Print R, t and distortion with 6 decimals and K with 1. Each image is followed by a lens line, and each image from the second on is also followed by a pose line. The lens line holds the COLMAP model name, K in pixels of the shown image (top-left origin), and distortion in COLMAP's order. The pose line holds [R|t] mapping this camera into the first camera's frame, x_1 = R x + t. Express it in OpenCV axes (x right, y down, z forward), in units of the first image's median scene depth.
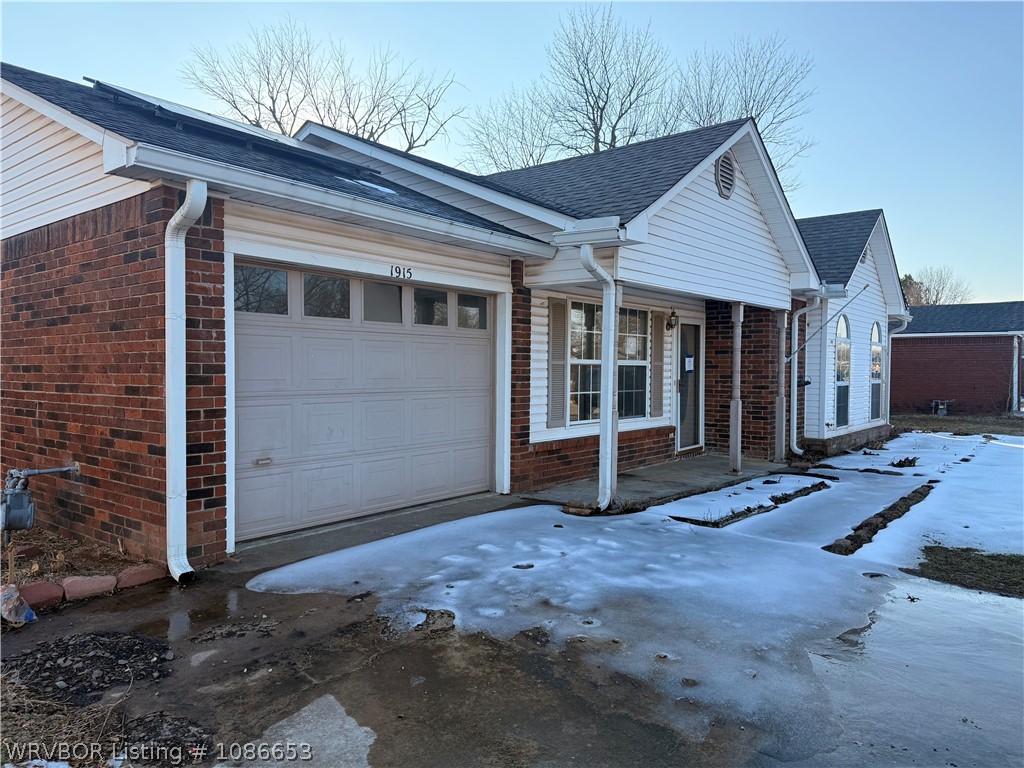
lens RADIAL K [[711.6, 0, 509.6], [0, 711.6, 381.5], [0, 0, 1]] dist [0.092430, -0.121858]
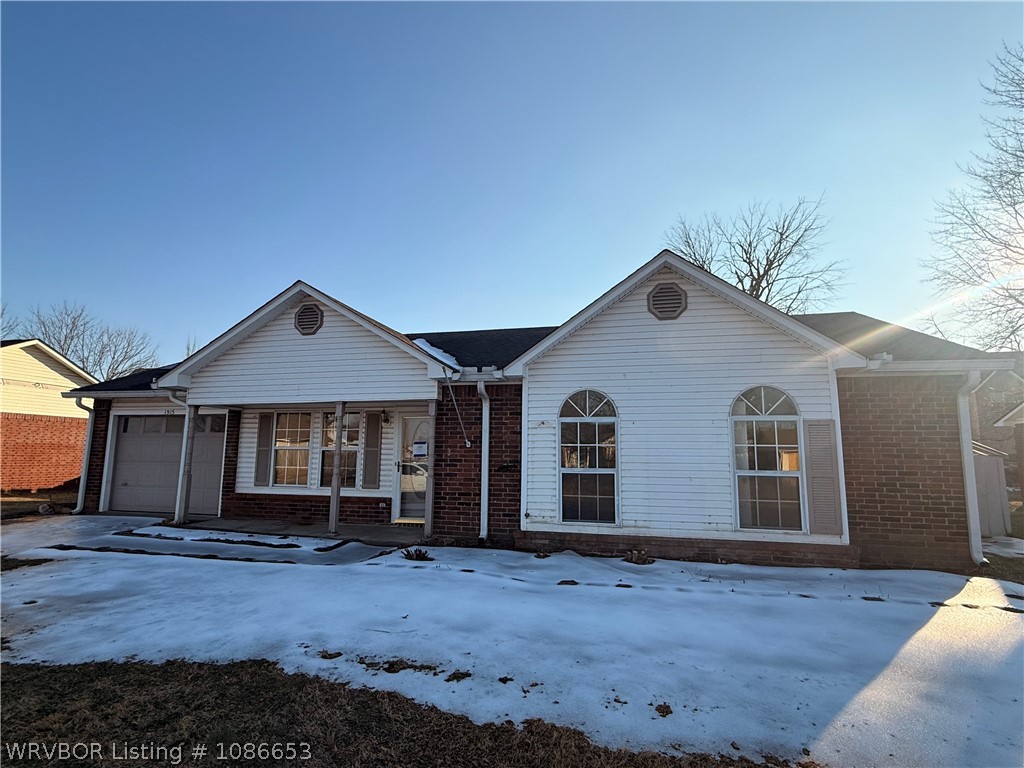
lens RADIAL K [[510.6, 0, 512.0], [0, 510.6, 384.0], [0, 0, 1]] dist [-0.003844, -0.001086]
pose [[0.435559, -0.126660, -0.891204, 1.485280], [-0.023982, 0.988067, -0.152147, -0.007347], [0.899841, 0.087642, 0.427324, 1.000176]]
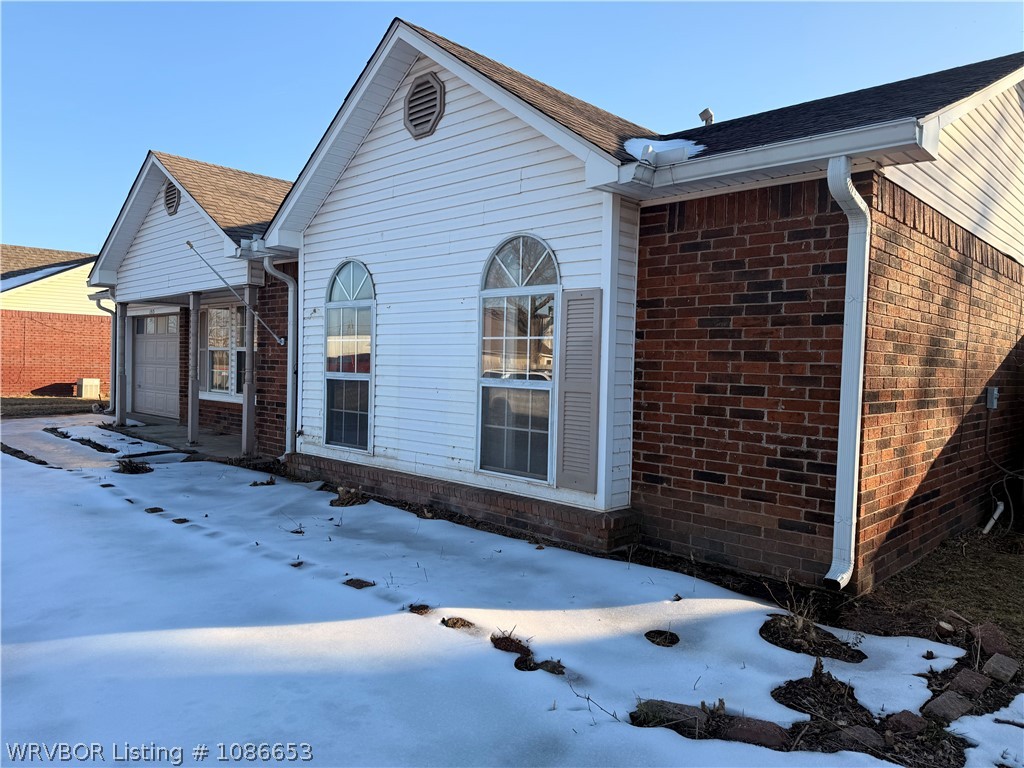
lens RADIAL K [[711.6, 0, 509.6], [0, 711.6, 381.5], [0, 0, 1]] dist [0.092430, -0.121858]
pose [[-0.078809, 0.016293, -0.996757, 1.598700], [-0.041569, 0.998943, 0.019615, -0.015480], [0.996023, 0.042980, -0.078049, 1.788540]]
